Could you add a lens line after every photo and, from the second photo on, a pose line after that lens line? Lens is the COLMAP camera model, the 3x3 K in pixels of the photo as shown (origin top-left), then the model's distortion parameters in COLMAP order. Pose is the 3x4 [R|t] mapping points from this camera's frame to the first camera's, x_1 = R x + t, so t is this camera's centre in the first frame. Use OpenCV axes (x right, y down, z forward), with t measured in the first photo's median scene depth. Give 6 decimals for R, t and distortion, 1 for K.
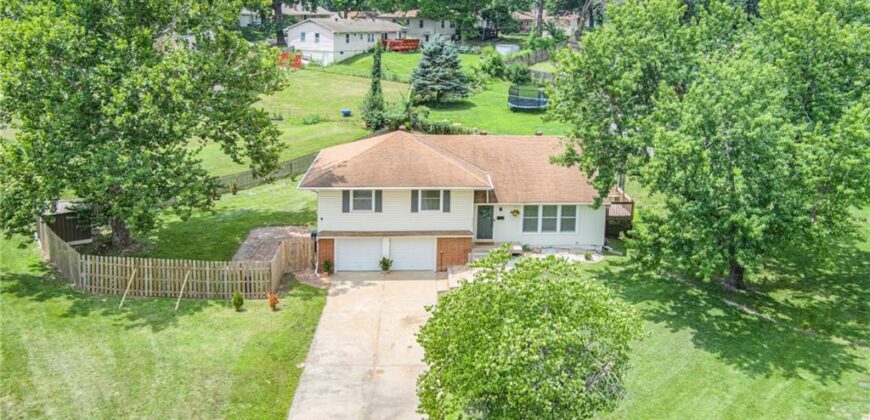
lens RADIAL K [[717.5, 0, 477.6], [0, 717.5, 74.4], [0, 0, 1]] dist [-0.008756, -0.015500]
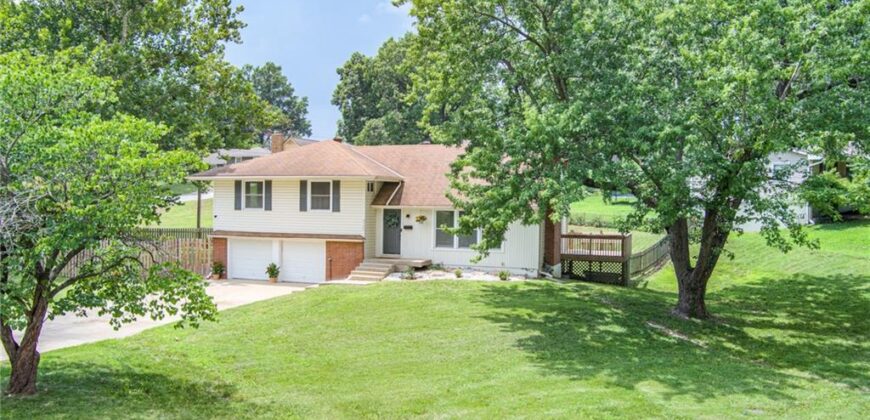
lens RADIAL K [[692.2, 0, 437.5], [0, 692.2, 182.3], [0, 0, 1]] dist [-0.023813, 0.001082]
pose [[0.888780, -0.034983, -0.456997, 0.437747], [-0.031179, 0.990158, -0.136436, 0.266279], [0.457272, 0.135511, 0.878942, 0.337640]]
